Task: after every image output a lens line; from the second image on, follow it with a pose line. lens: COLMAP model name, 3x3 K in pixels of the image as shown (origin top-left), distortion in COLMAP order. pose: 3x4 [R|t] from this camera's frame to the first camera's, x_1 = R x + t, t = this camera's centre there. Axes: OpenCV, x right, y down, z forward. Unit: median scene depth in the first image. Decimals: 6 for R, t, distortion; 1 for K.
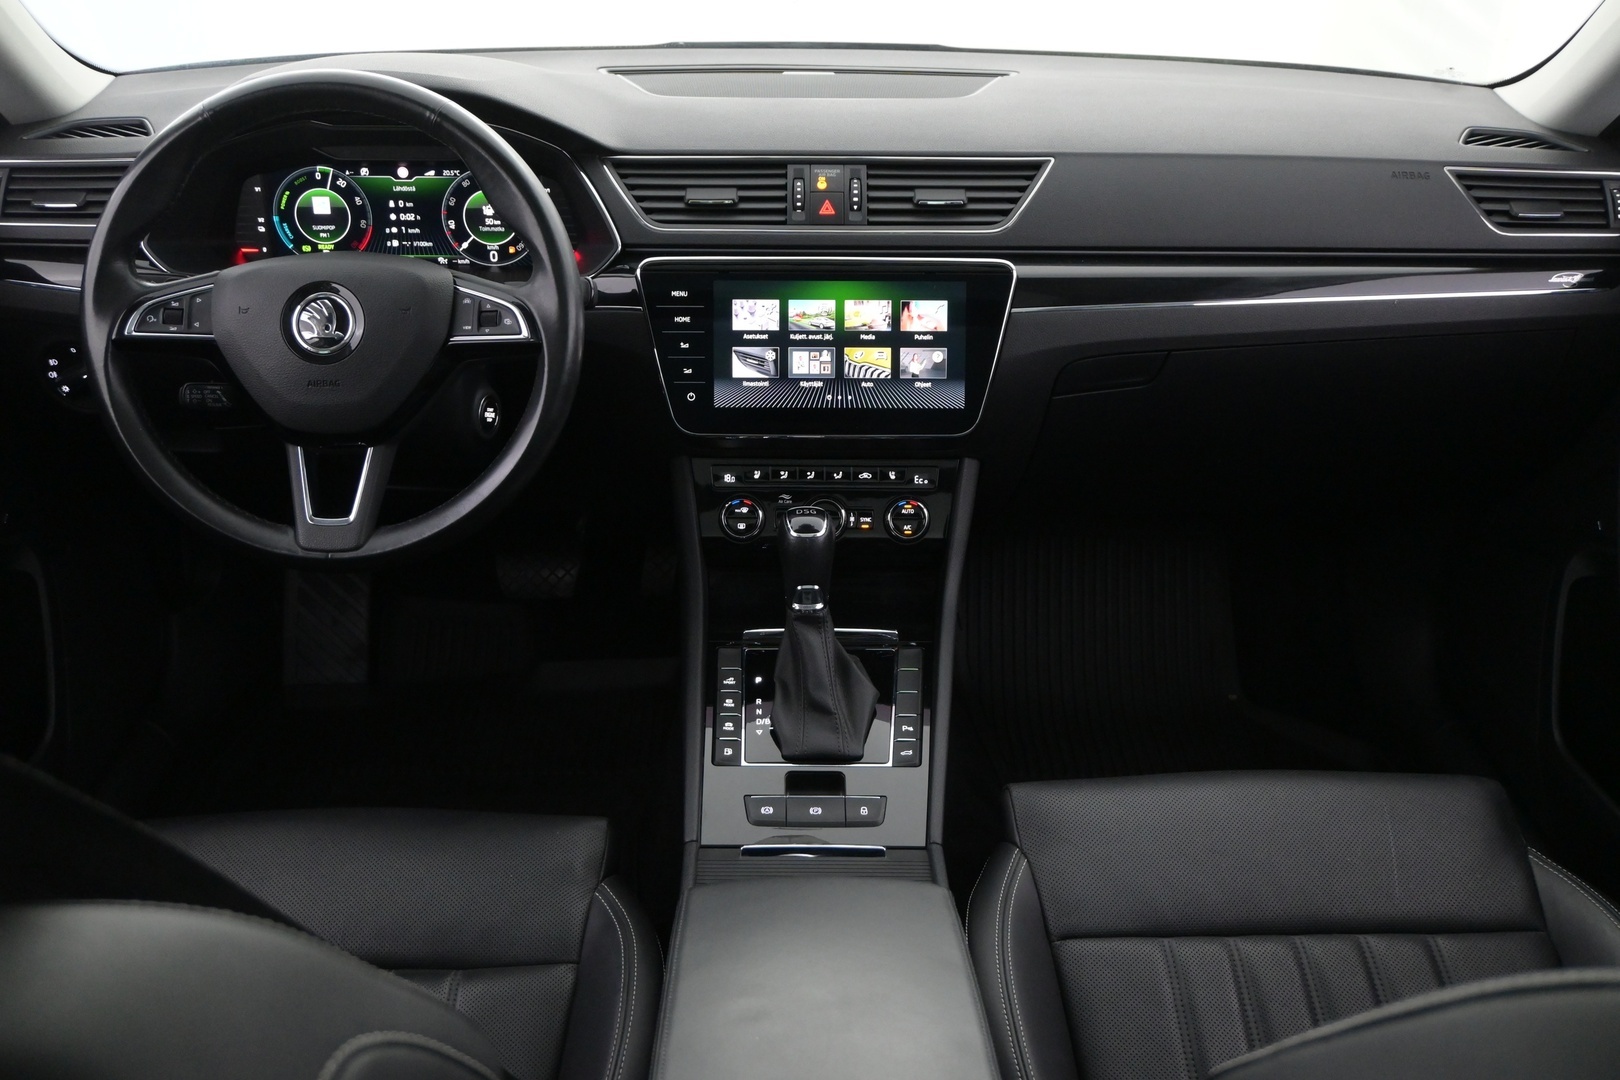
lens RADIAL K [[1547.6, 0, 814.7], [0, 1547.6, 538.1], [0, 0, 1]] dist [0.001948, 0.000000]
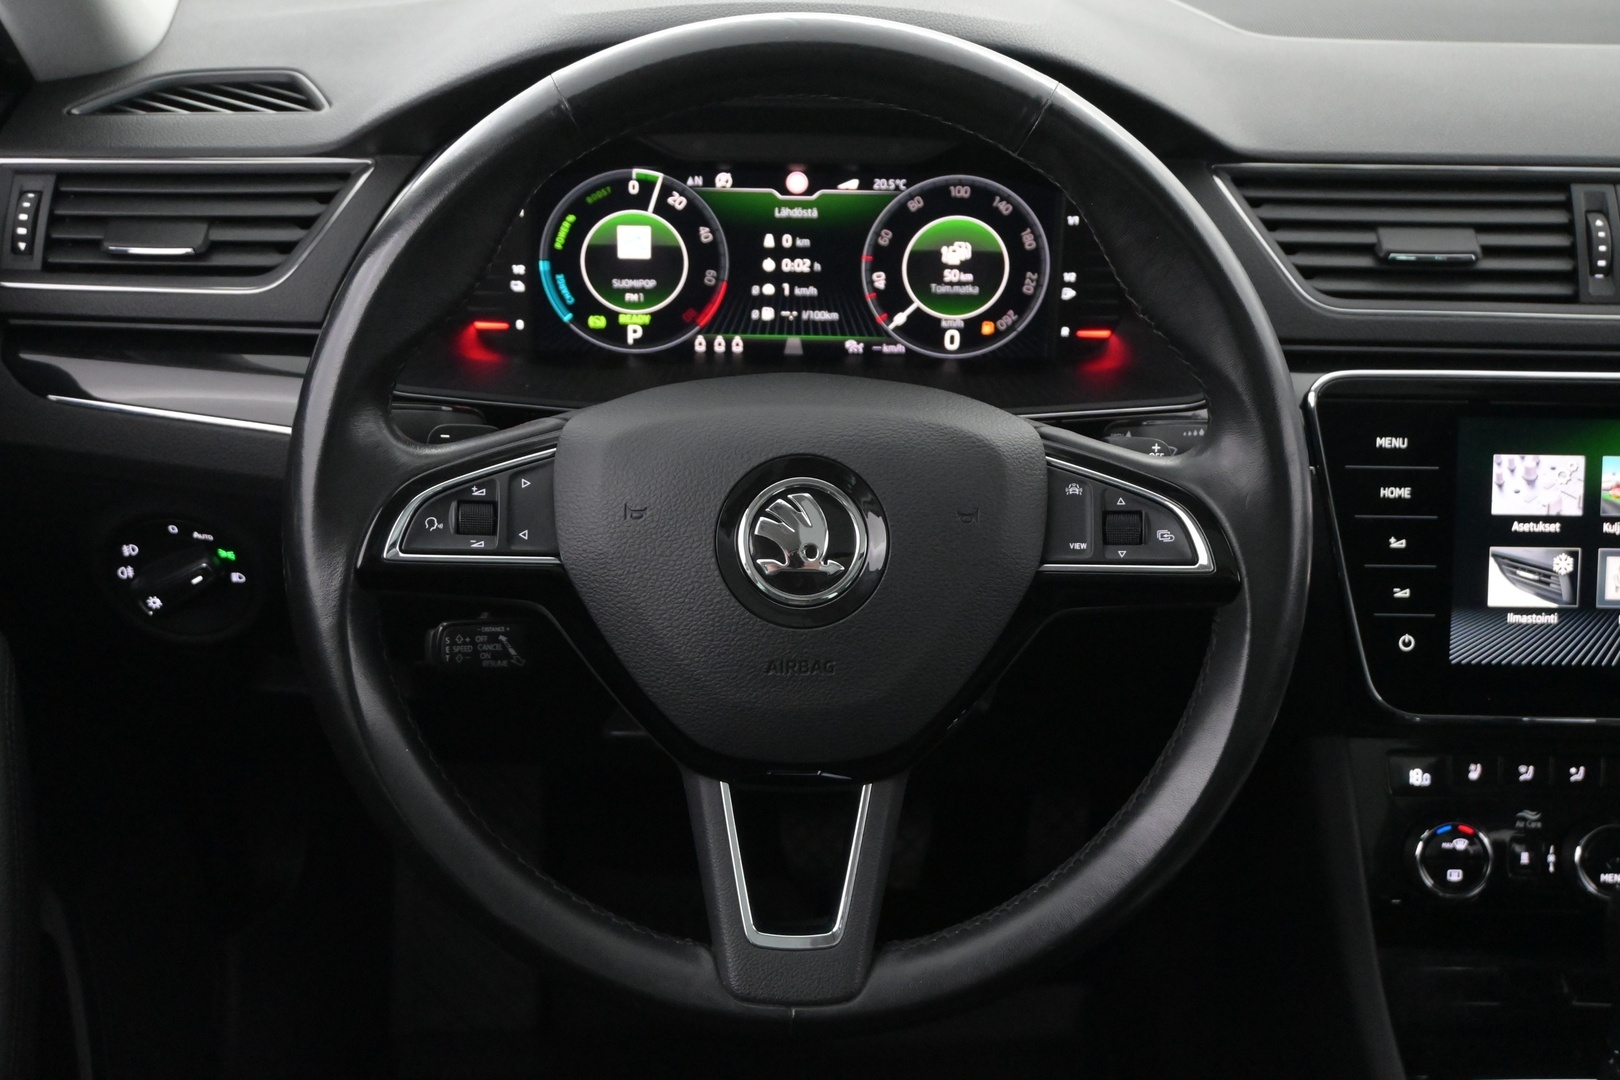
lens RADIAL K [[2206.7, 0, 808.8], [0, 2206.7, 546.5], [0, 0, 1]] dist [0.002775, 0.000000]
pose [[0.999809, 0.009382, 0.017116, -0.284104], [-0.009454, 0.999947, 0.004088, -0.121793], [-0.017077, -0.004249, 0.999845, 0.270395]]
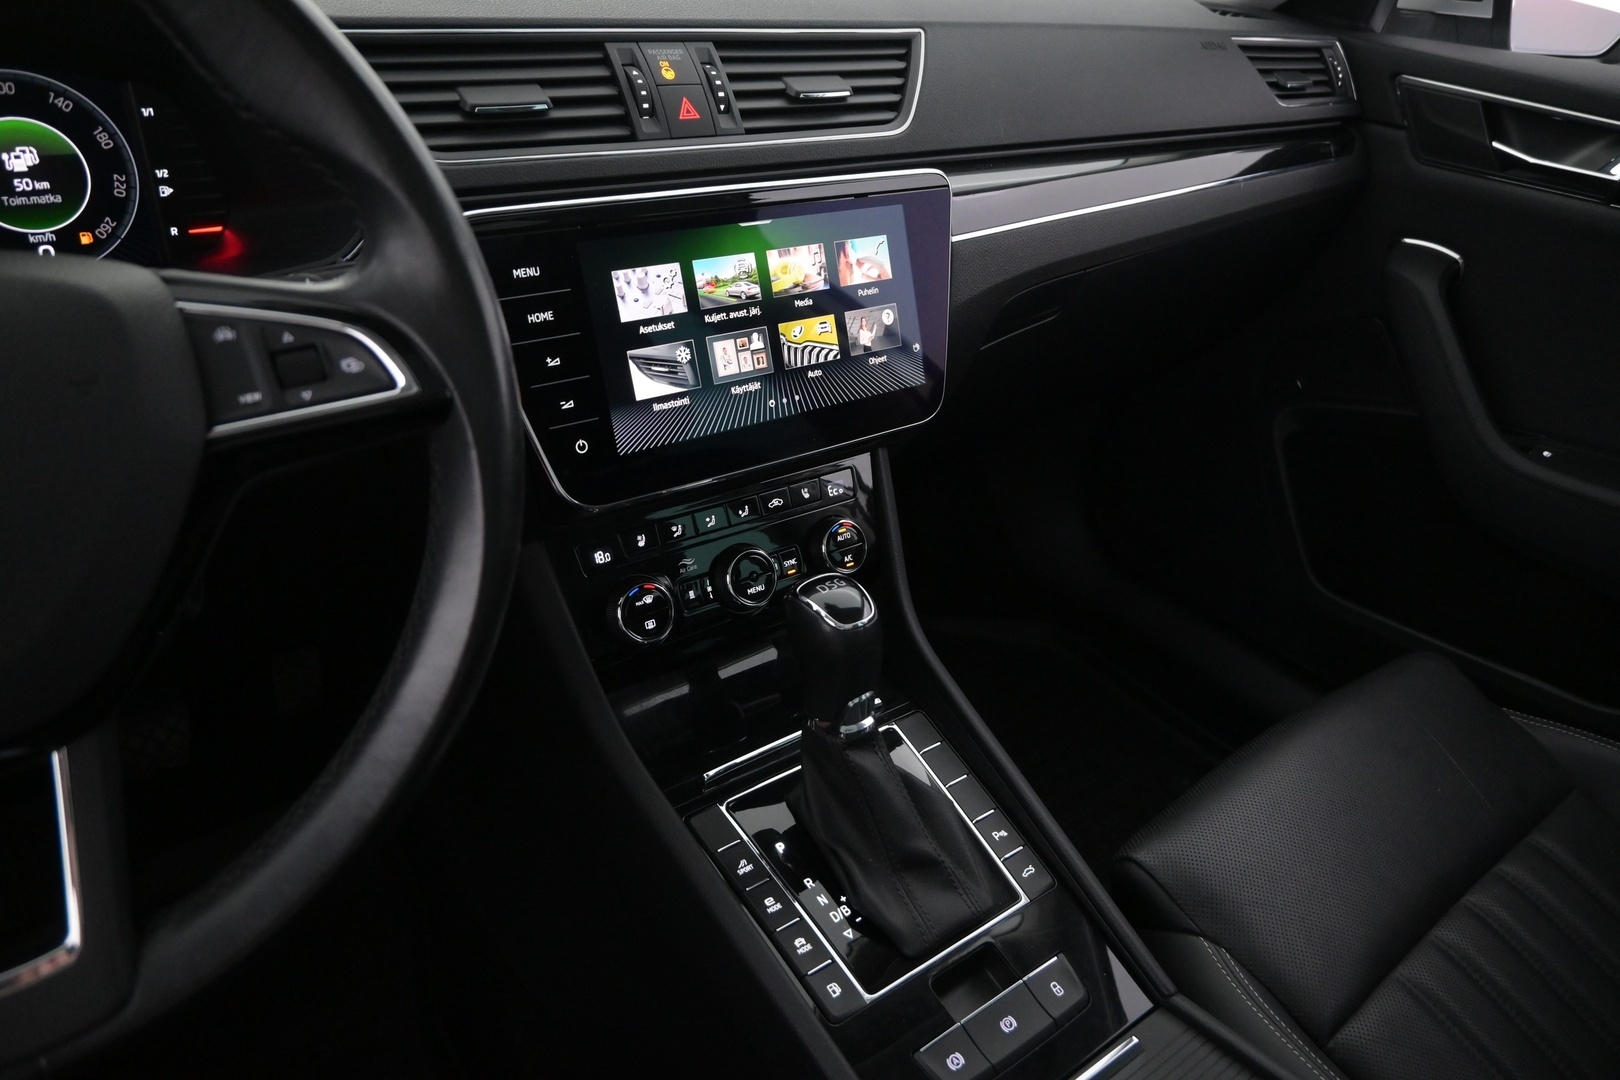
lens RADIAL K [[1104.2, 0, 811.1], [0, 1104.2, 538.6], [0, 0, 1]] dist [-0.000207, -0.006402]
pose [[0.795810, -0.256770, 0.548411, -0.243911], [0.207688, 0.966451, 0.151119, -0.100886], [-0.568816, -0.006364, 0.822440, 0.595077]]
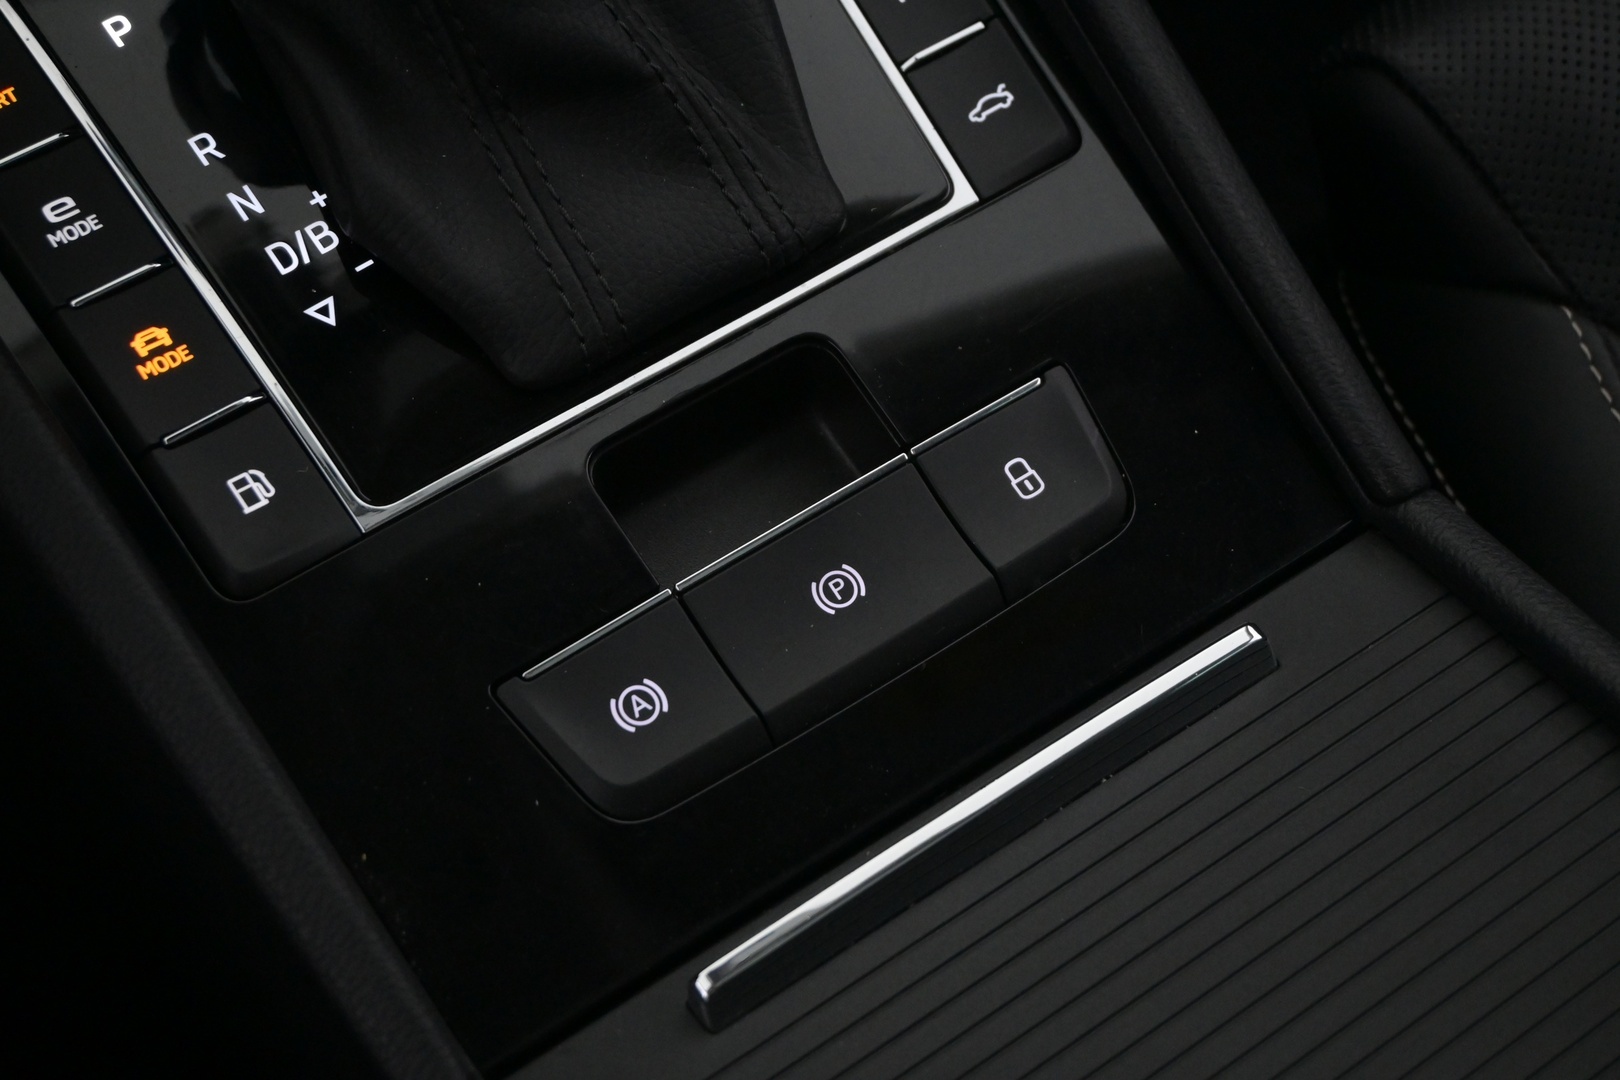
lens RADIAL K [[2624.3, 0, 811.2], [0, 2624.3, 531.3], [0, 0, 1]] dist [0.026498, 0.000000]
pose [[0.816801, -0.471177, 0.332910, -0.102171], [0.233374, 0.797577, 0.556244, -0.020369], [-0.527610, -0.376648, 0.761422, 0.666576]]
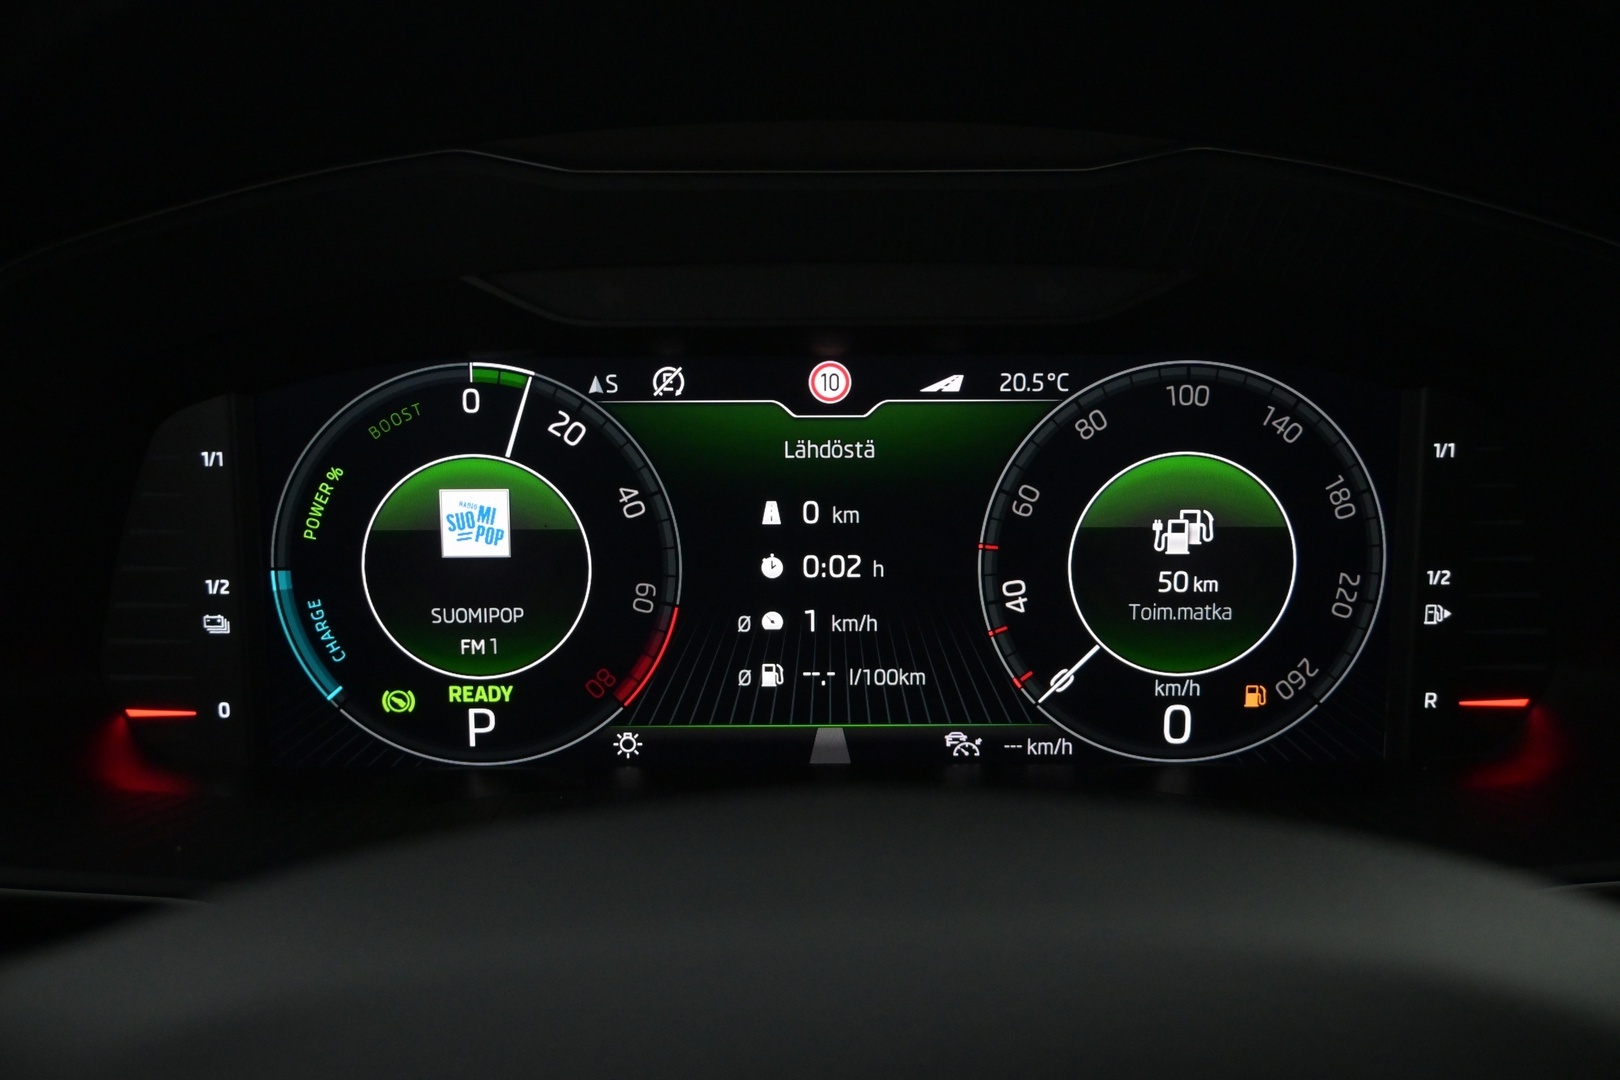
lens RADIAL K [[1947.6, 0, 798.6], [0, 1947.6, 538.3], [0, 0, 1]] dist [-0.009793, 0.000000]
pose [[0.999914, -0.011370, -0.006528, -0.279411], [0.009737, 0.977462, -0.210887, -0.156313], [0.008779, 0.210806, 0.977489, 0.742487]]
